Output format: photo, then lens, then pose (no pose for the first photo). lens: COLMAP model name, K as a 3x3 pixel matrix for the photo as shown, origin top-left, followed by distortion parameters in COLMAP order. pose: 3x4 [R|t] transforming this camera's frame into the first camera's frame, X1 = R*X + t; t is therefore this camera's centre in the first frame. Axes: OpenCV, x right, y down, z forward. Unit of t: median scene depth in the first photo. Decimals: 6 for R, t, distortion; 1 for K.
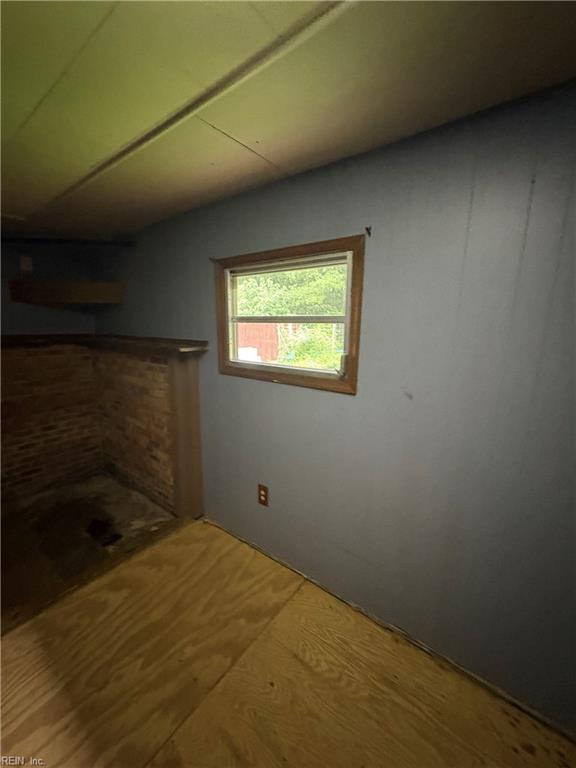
lens RADIAL K [[307.5, 0, 288.3], [0, 307.5, 383.1], [0, 0, 1]] dist [0.009618, -0.001511]
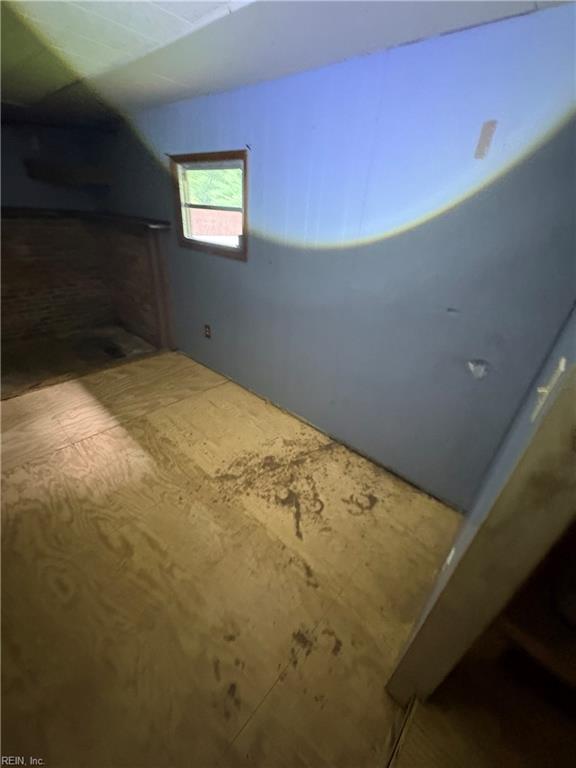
lens RADIAL K [[307.5, 0, 288.4], [0, 307.5, 385.5], [0, 0, 1]] dist [0.009618, -0.001511]
pose [[0.995387, 0.088301, -0.037506, 0.420689], [-0.072554, 0.948653, 0.307884, 0.108991], [0.062767, -0.303743, 0.950684, -0.576741]]
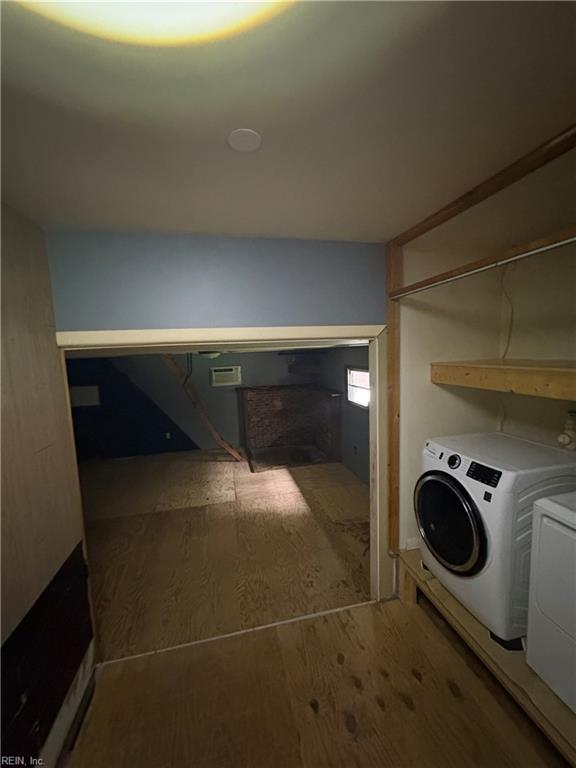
lens RADIAL K [[307.5, 0, 286.9], [0, 307.5, 382.0], [0, 0, 1]] dist [0.009618, -0.001511]
pose [[0.766112, 0.024760, -0.642230, 1.179609], [-0.085779, 0.994257, -0.063993, -0.009372], [0.636957, 0.104116, 0.763836, -1.507260]]
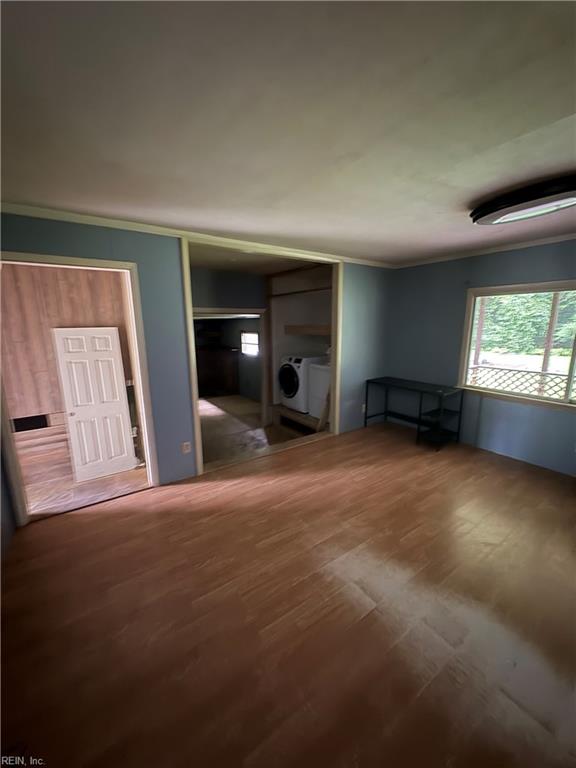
lens RADIAL K [[307.5, 0, 280.1], [0, 307.5, 387.8], [0, 0, 1]] dist [0.009618, -0.001511]
pose [[0.946775, 0.046359, -0.318539, 1.757085], [-0.043318, 0.998923, 0.016628, 0.334413], [0.318967, -0.001944, 0.947764, -3.021453]]
